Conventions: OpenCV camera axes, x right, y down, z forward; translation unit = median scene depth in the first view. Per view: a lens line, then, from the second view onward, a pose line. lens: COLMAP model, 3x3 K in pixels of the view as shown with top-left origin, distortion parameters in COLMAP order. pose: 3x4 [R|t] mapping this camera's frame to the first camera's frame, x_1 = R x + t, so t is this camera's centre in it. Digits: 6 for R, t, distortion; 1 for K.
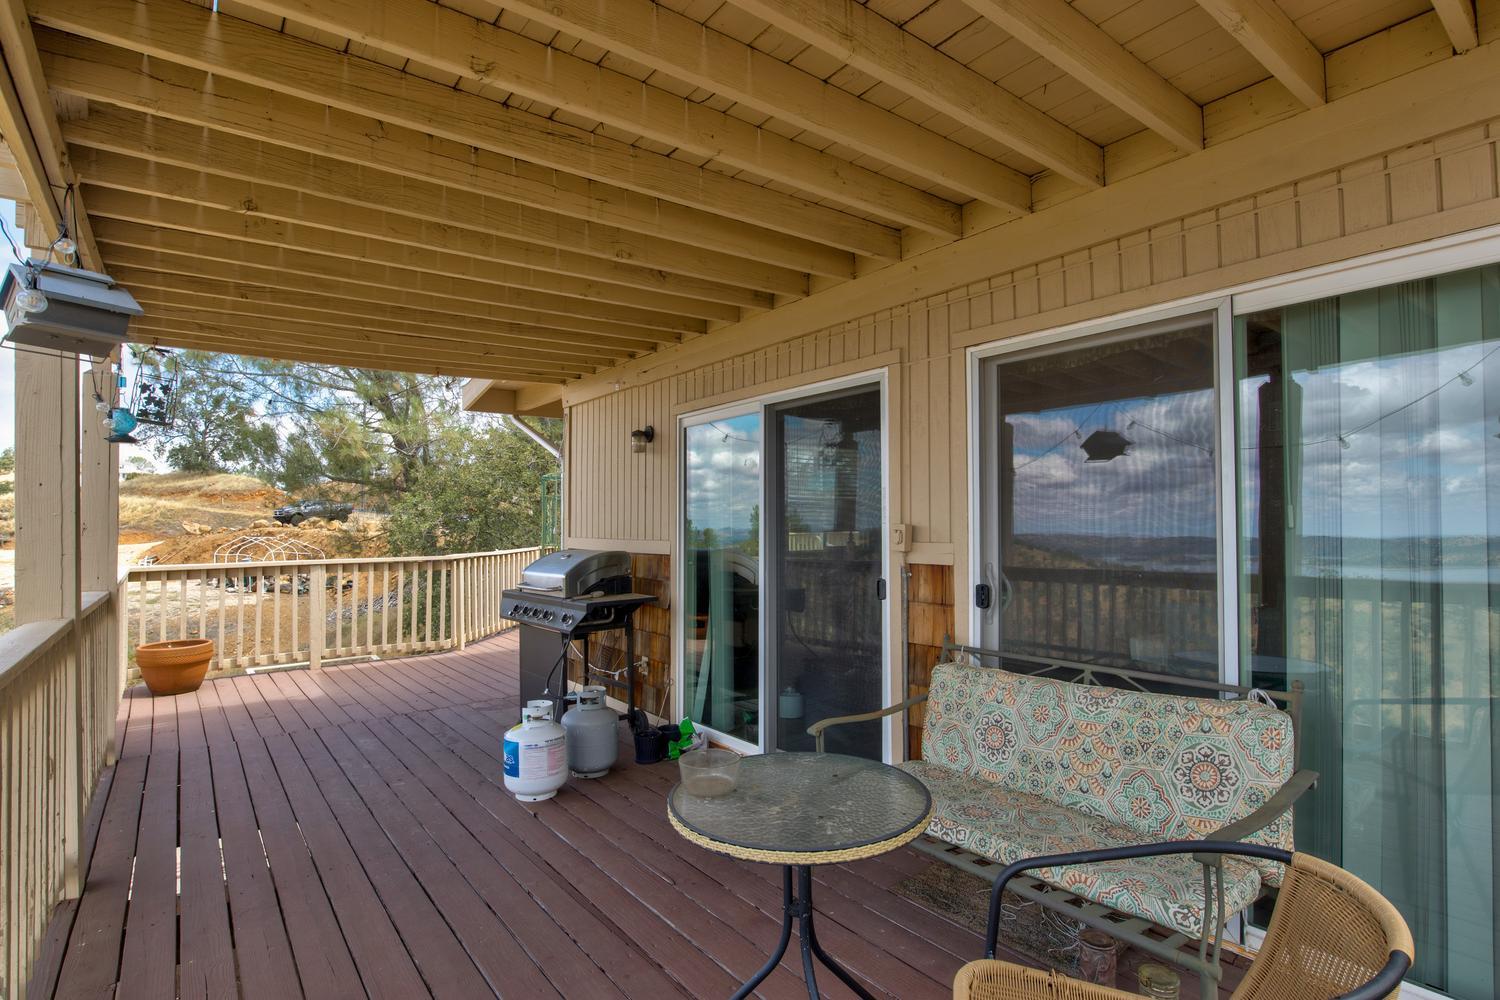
lens RADIAL K [[741.4, 0, 745.4], [0, 741.4, 518.1], [0, 0, 1]] dist [0.003105, 0.000109]
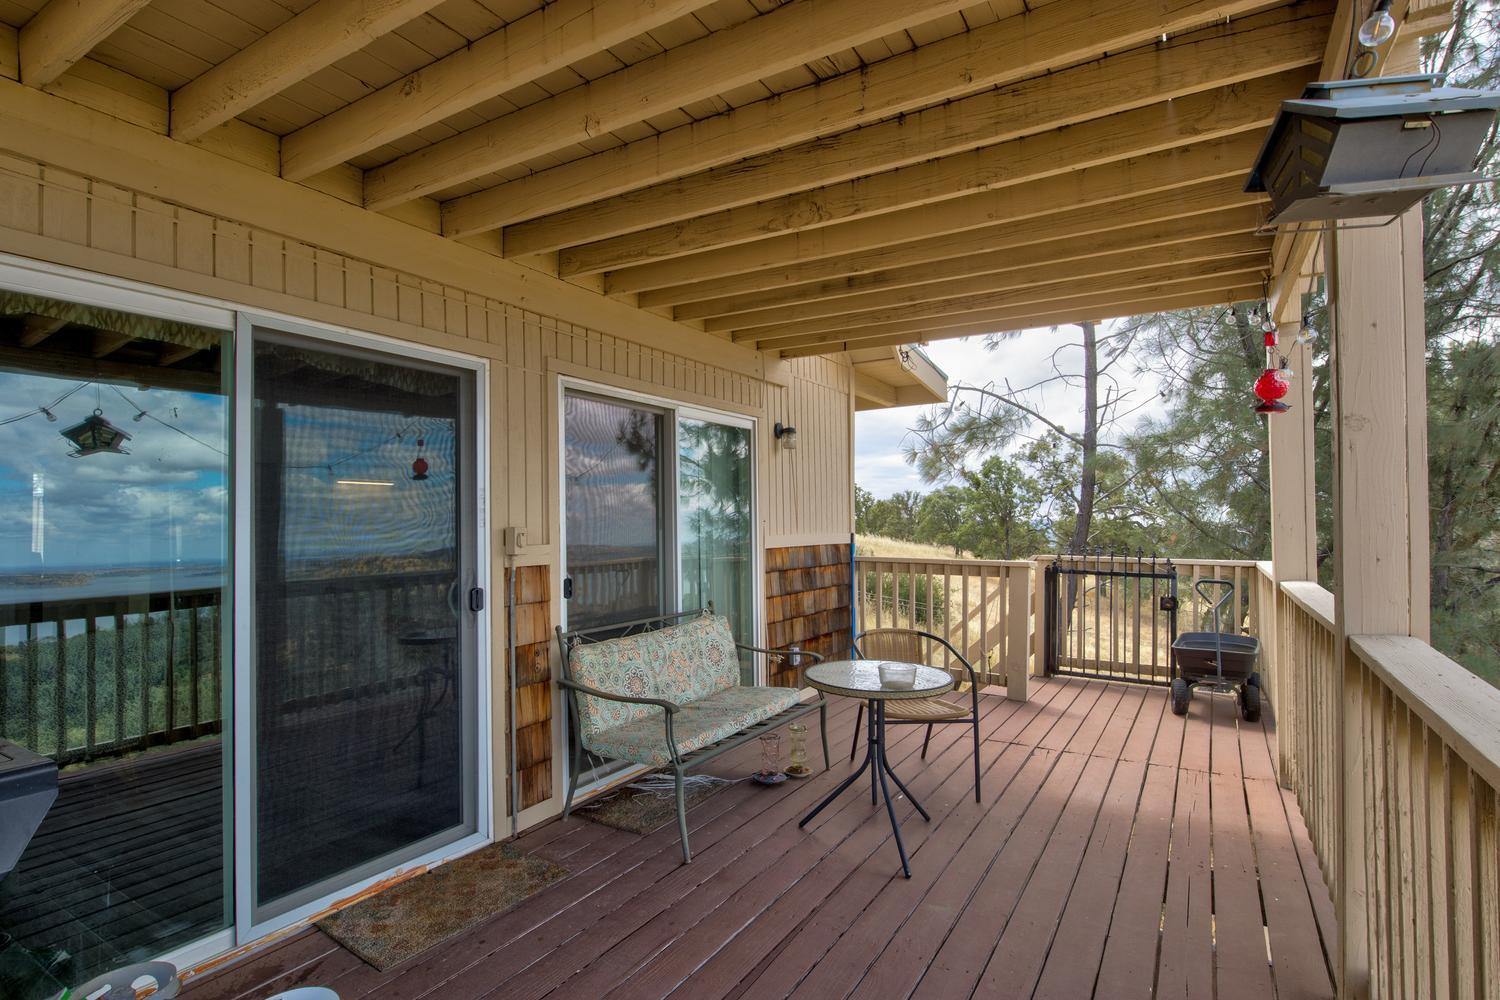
lens RADIAL K [[741.4, 0, 745.4], [0, 741.4, 518.1], [0, 0, 1]] dist [0.003105, 0.000109]
pose [[-0.355220, 0.024772, 0.934455, -0.832973], [0.010125, 0.999692, -0.022653, 0.021980], [-0.934728, 0.001414, -0.355361, 1.084128]]
